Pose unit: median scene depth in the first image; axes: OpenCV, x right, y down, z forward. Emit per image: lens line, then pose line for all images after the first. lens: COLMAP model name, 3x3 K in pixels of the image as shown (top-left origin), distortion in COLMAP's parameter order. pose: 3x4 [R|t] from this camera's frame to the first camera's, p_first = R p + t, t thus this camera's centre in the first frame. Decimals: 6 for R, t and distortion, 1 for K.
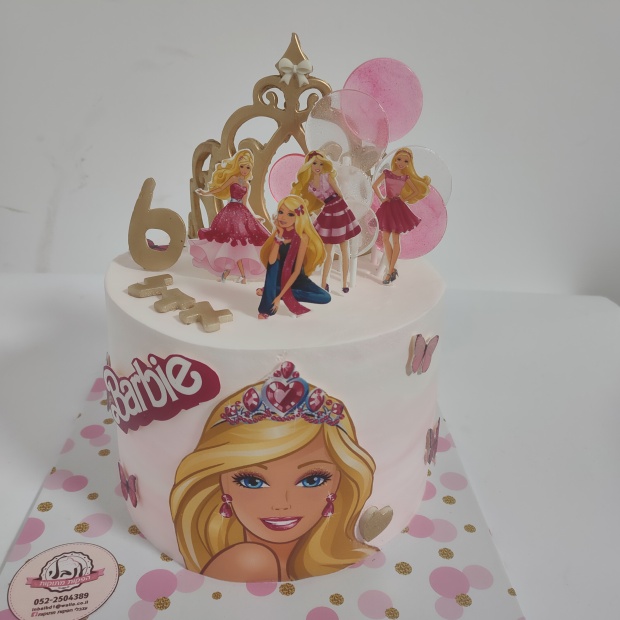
lens RADIAL K [[657.2, 0, 310.0], [0, 657.2, 310.0], [0, 0, 1]] dist [0.015953, -0.001468]
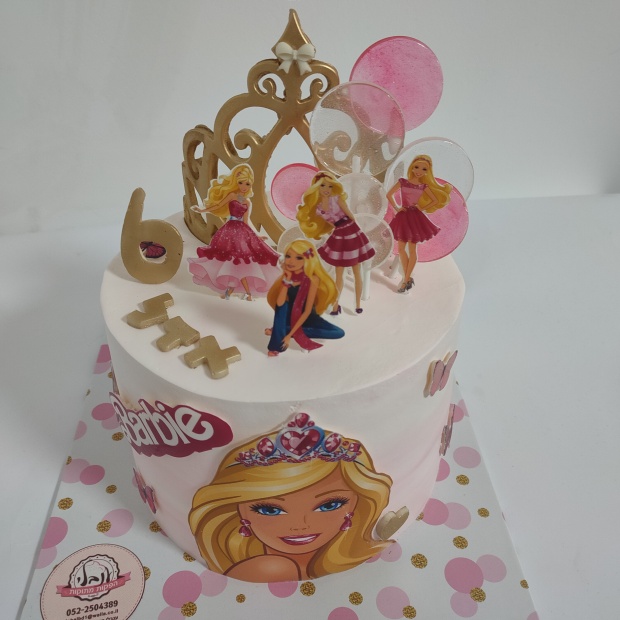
lens RADIAL K [[657.2, 0, 310.0], [0, 657.2, 310.0], [0, 0, 1]] dist [0.015953, -0.001468]
pose [[0.999376, -0.034857, -0.005795, -0.010051], [0.035263, 0.973334, 0.226665, -0.244904], [-0.002260, -0.226728, 0.973955, 0.089703]]
